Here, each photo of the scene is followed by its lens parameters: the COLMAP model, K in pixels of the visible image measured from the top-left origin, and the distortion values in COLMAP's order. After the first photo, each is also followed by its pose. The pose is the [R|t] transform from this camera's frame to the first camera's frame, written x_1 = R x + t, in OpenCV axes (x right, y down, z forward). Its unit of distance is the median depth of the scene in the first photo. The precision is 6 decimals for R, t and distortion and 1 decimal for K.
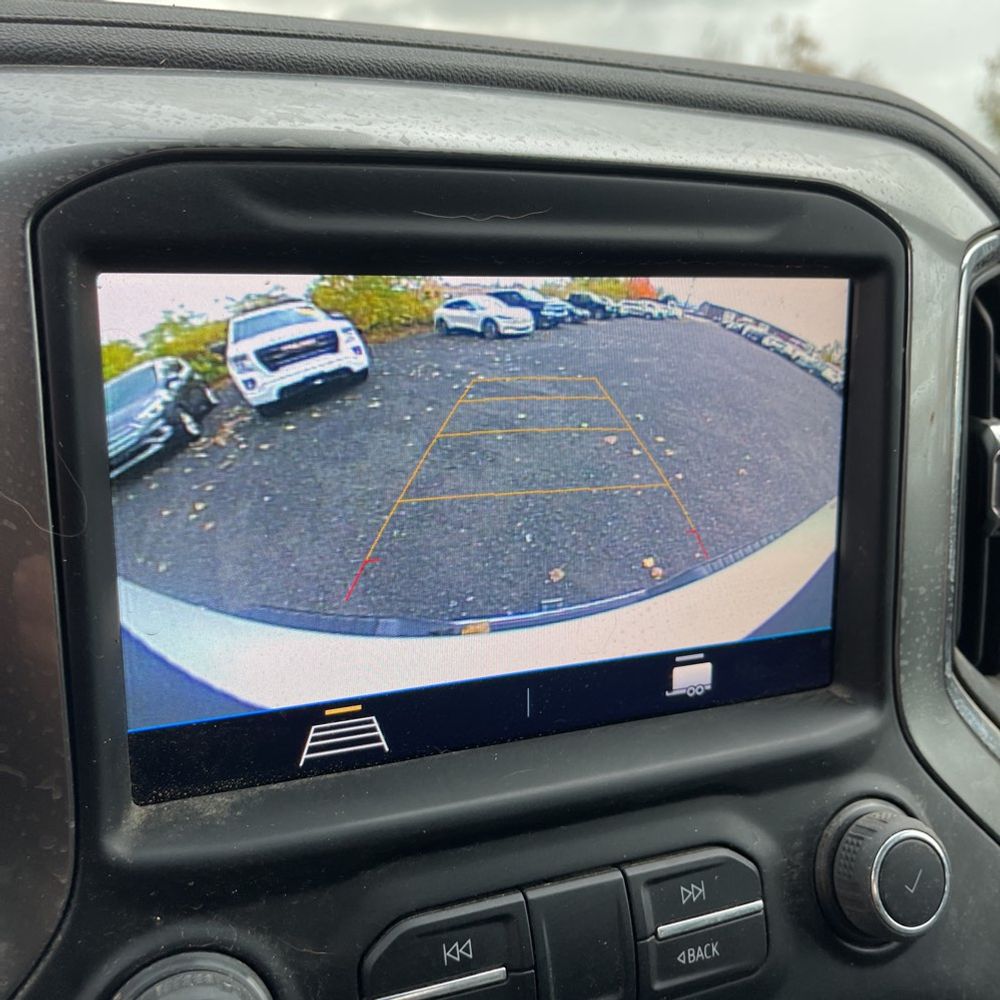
lens RADIAL K [[1036.4, 0, 478.4], [0, 1036.4, 476.2], [0, 0, 1]] dist [0.019734, 0.002715]
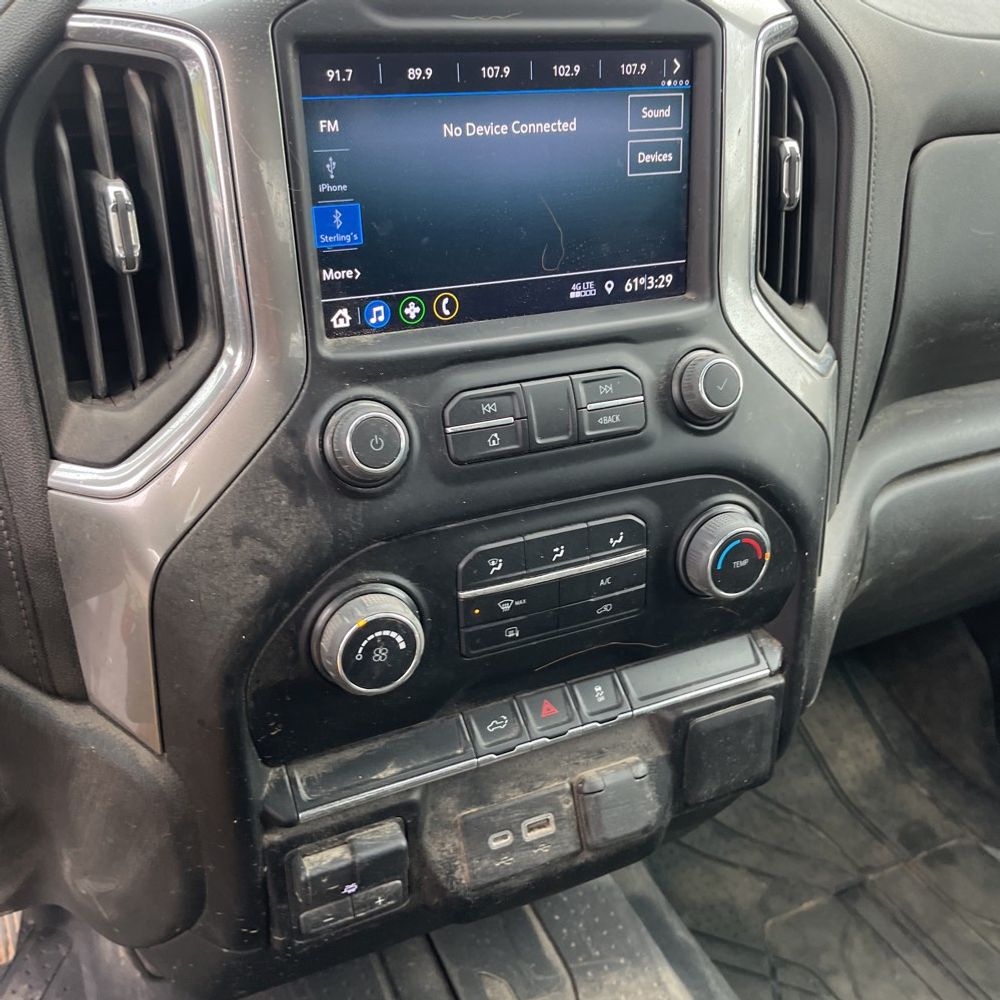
lens RADIAL K [[1010.0, 0, 500.0], [0, 1010.0, 500.0], [0, 0, 1]] dist [0.113568, -0.203171]
pose [[0.998002, -0.052201, 0.035599, -0.072694], [0.044697, 0.981501, 0.186169, 0.244980], [-0.044658, -0.184206, 0.981873, -0.914078]]
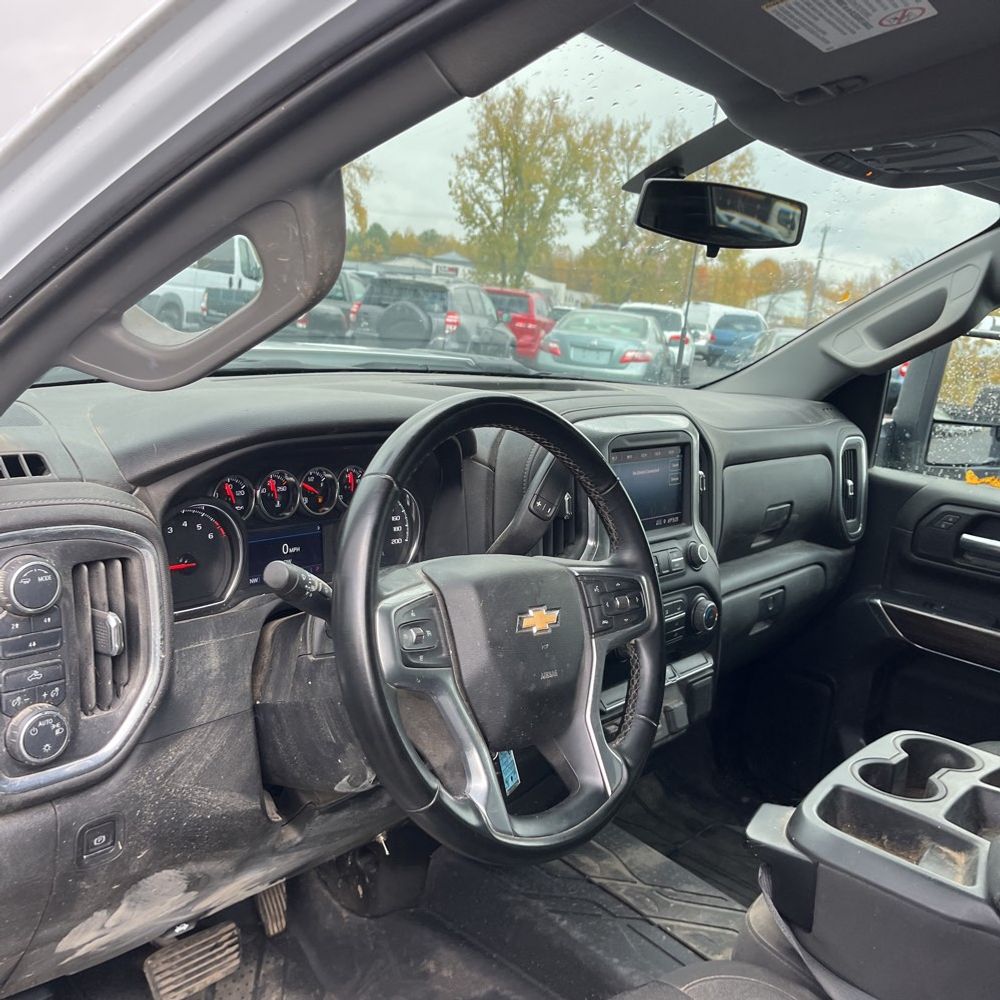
lens RADIAL K [[993.5, 0, 485.2], [0, 993.5, 503.9], [0, 0, 1]] dist [0.033060, -0.021897]
pose [[0.896785, -0.052787, 0.439307, -3.183569], [0.075210, 0.996595, -0.033780, 0.231550], [-0.436028, 0.063334, 0.897702, -3.546456]]
